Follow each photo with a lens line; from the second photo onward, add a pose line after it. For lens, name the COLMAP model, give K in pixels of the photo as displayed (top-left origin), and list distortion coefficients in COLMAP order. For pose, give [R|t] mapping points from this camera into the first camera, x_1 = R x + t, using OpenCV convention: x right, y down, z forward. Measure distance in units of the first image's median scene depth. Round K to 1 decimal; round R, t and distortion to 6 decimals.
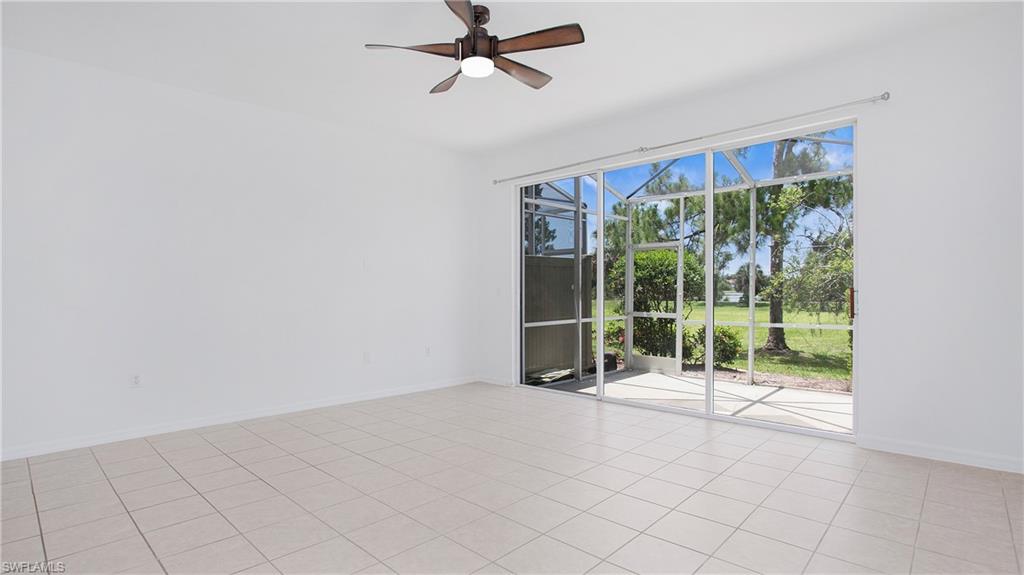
lens RADIAL K [[492.6, 0, 509.3], [0, 492.6, 294.7], [0, 0, 1]] dist [-0.024646, 0.000249]
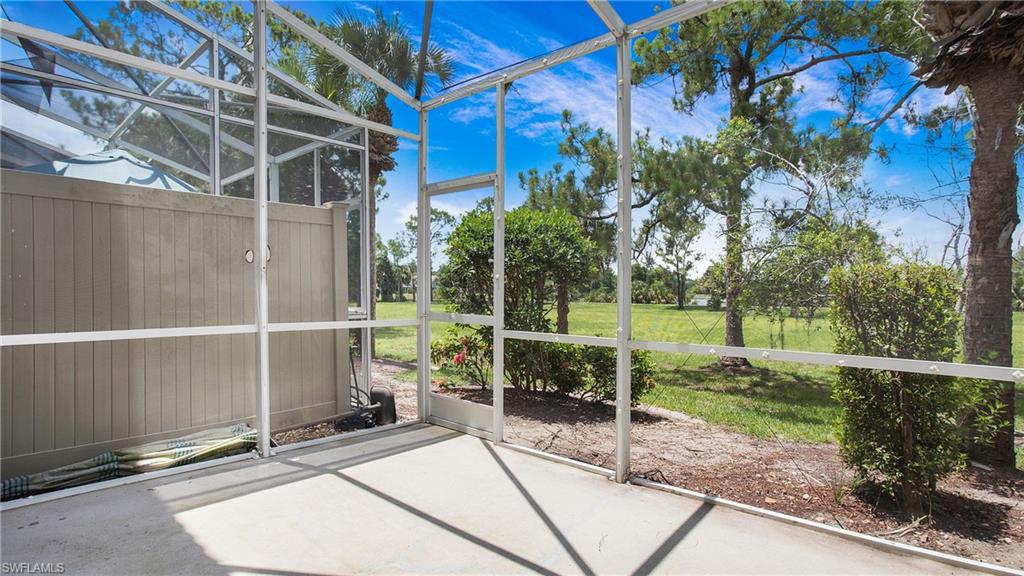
lens RADIAL K [[492.6, 0, 513.8], [0, 492.6, 288.1], [0, 0, 1]] dist [-0.024646, 0.000249]
pose [[0.998865, 0.013720, 0.045606, 0.212524], [-0.012909, 0.999754, -0.018030, 0.011962], [-0.045842, 0.017421, 0.998797, 0.311346]]
